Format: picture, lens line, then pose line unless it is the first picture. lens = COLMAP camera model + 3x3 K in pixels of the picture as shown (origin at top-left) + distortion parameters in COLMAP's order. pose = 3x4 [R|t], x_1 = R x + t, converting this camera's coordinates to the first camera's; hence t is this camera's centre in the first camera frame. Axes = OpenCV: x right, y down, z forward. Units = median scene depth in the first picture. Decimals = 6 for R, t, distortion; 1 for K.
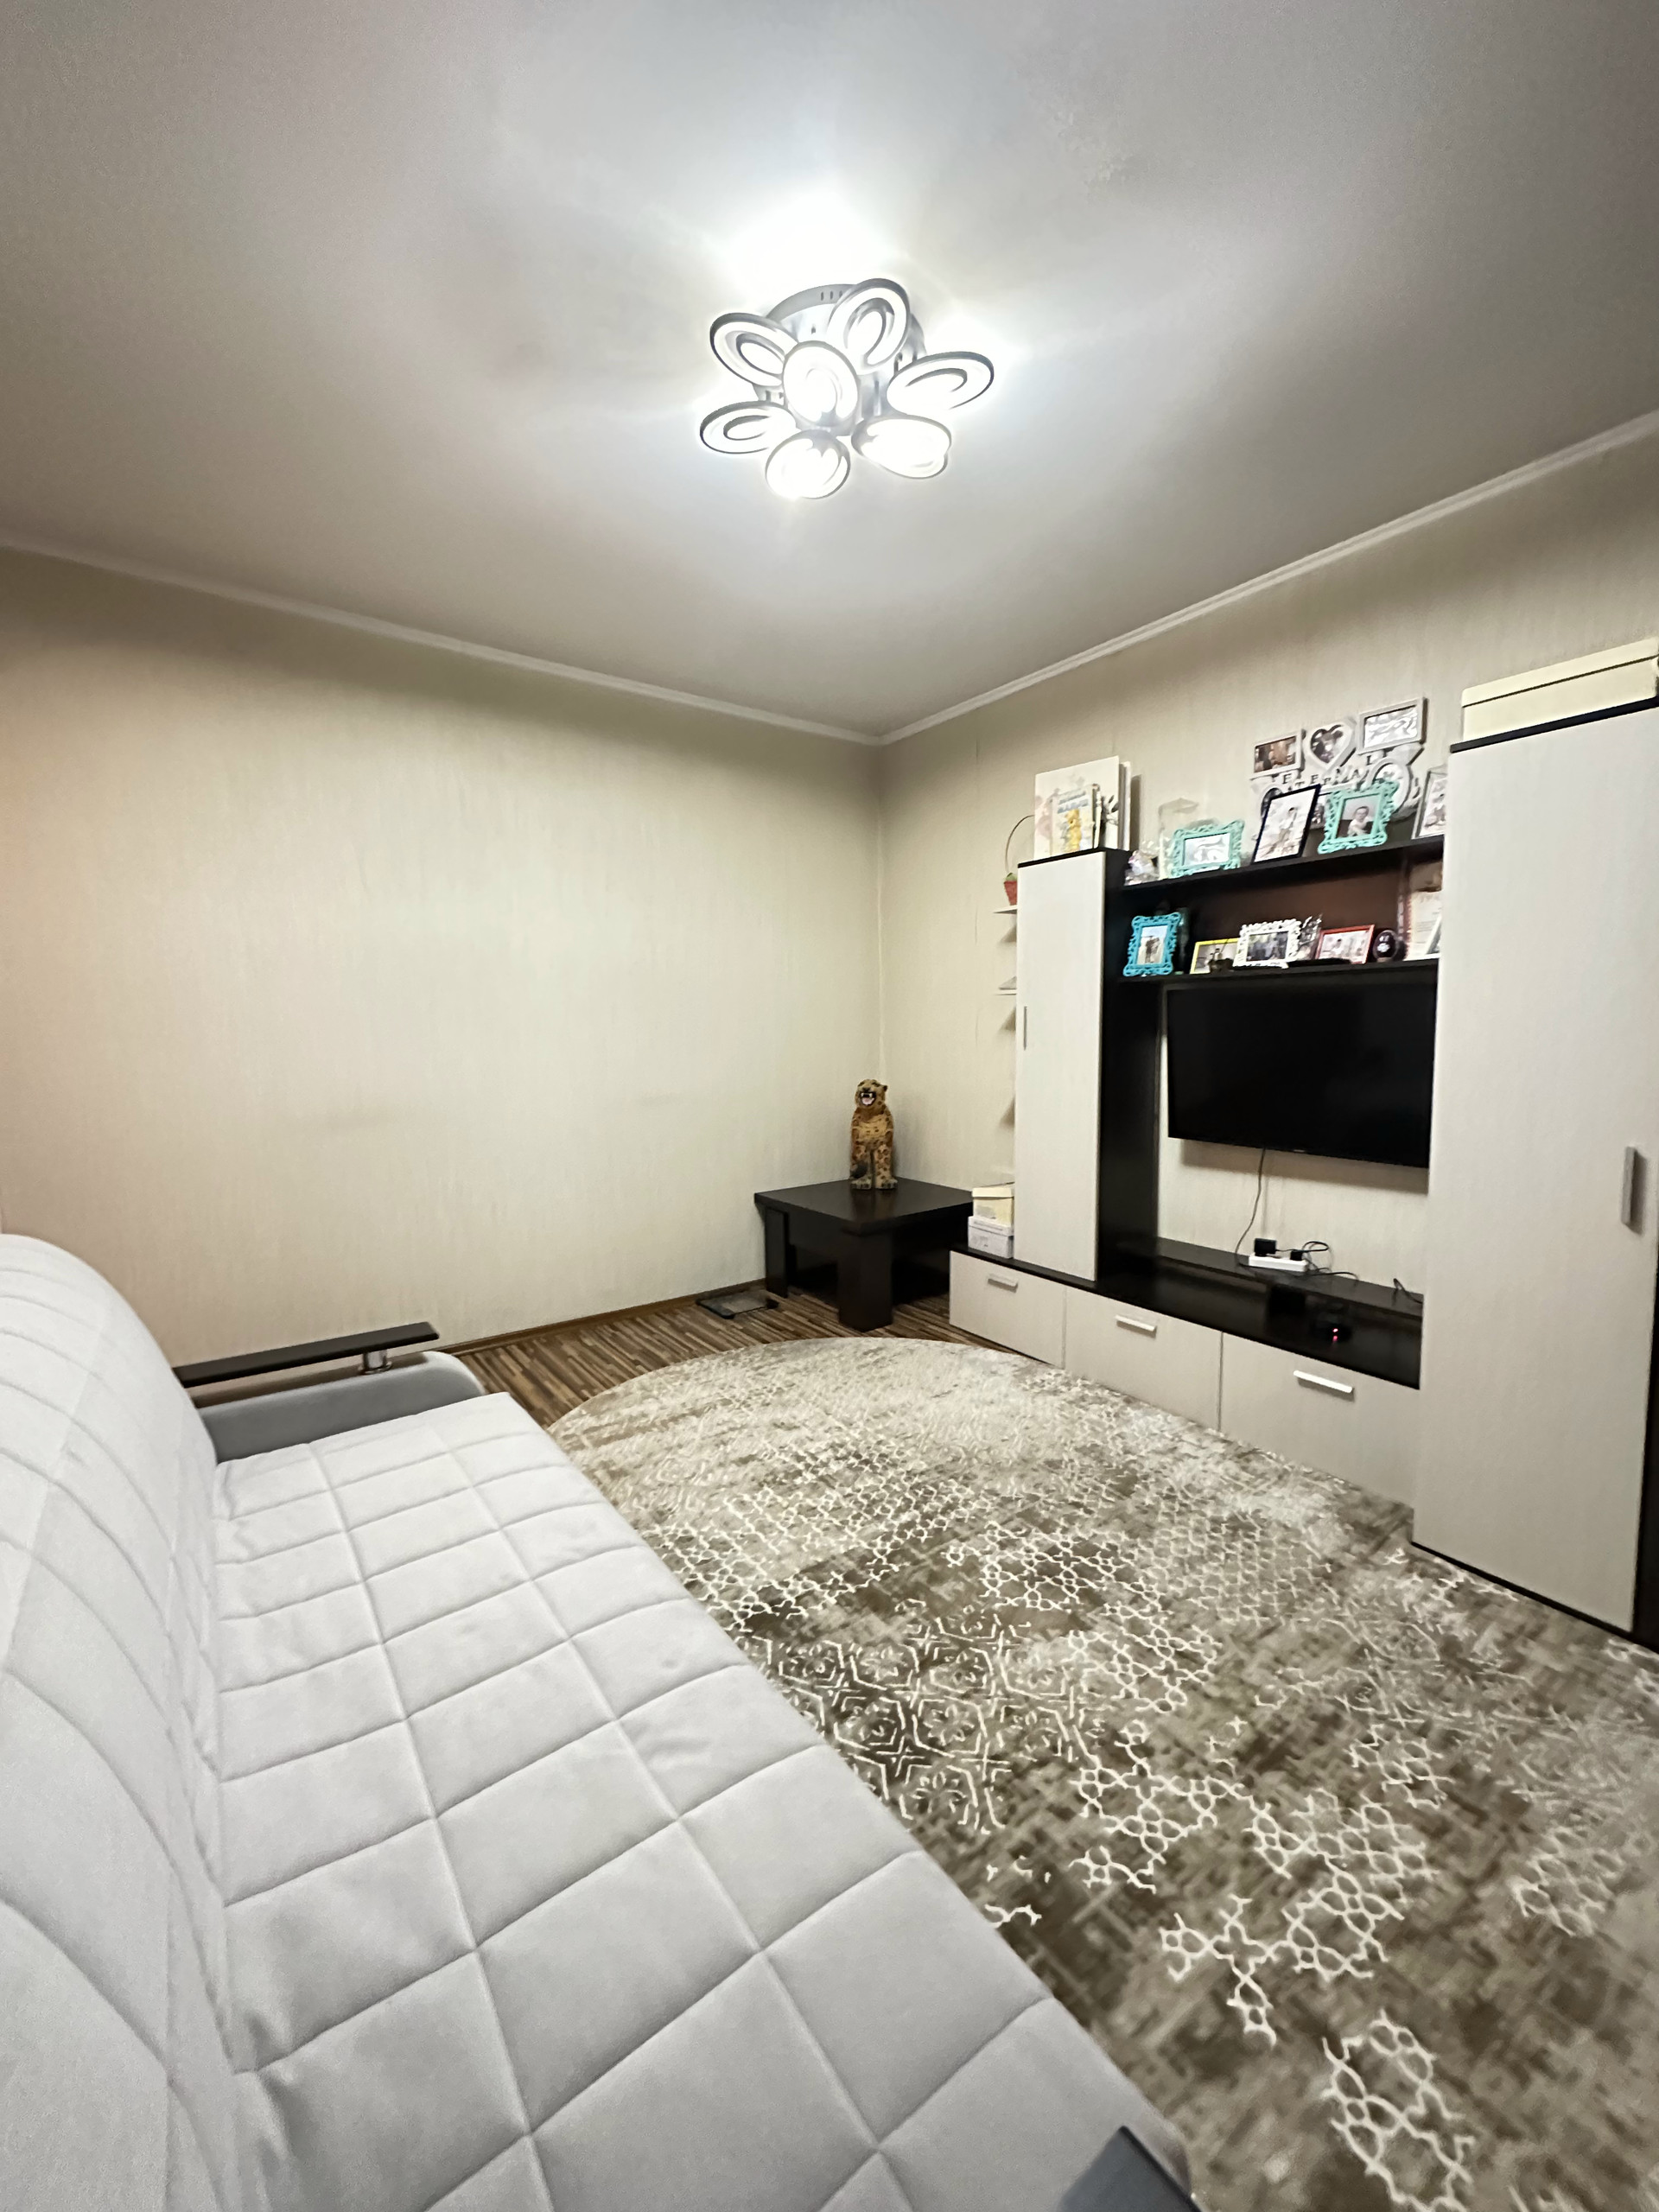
lens RADIAL K [[883.8, 0, 834.4], [0, 883.8, 1101.8], [0, 0, 1]] dist [0.005450, -0.000395]
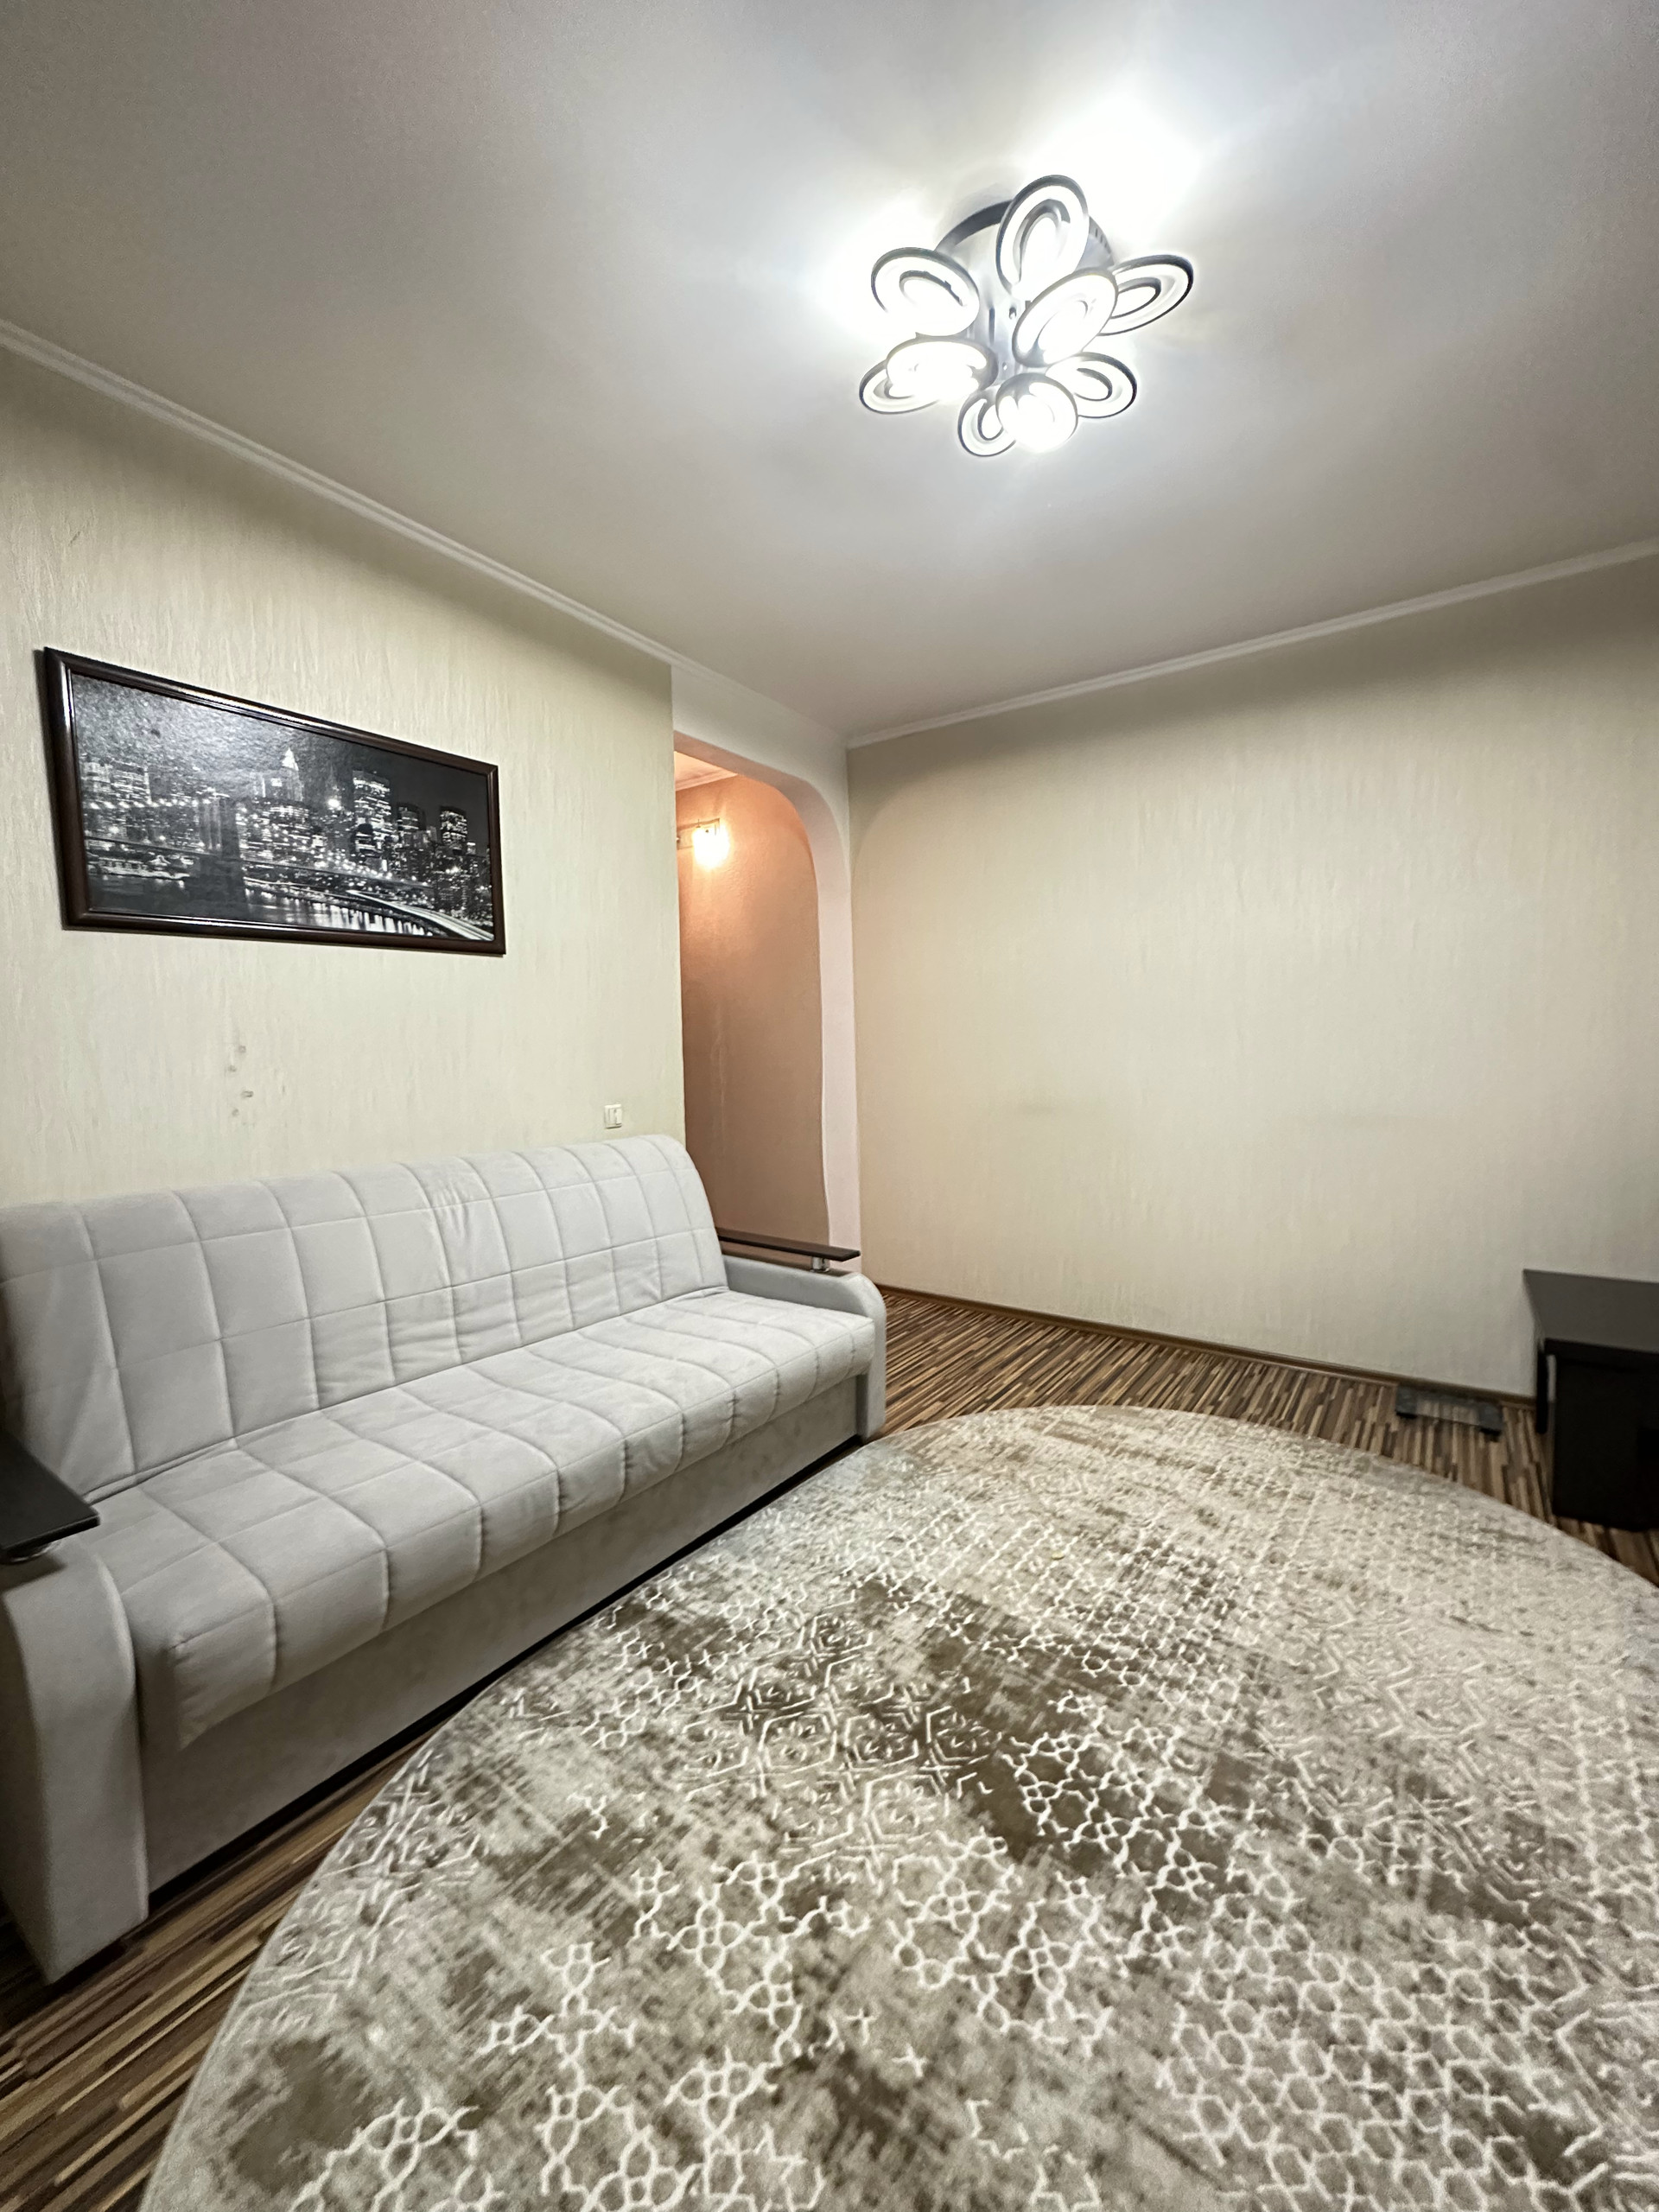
lens RADIAL K [[883.8, 0, 835.8], [0, 883.8, 1105.6], [0, 0, 1]] dist [0.005450, -0.000395]
pose [[0.313918, 0.069835, -0.946878, 0.912915], [-0.076672, 0.995899, 0.048032, -0.038590], [0.946349, 0.057521, 0.317985, 0.618964]]
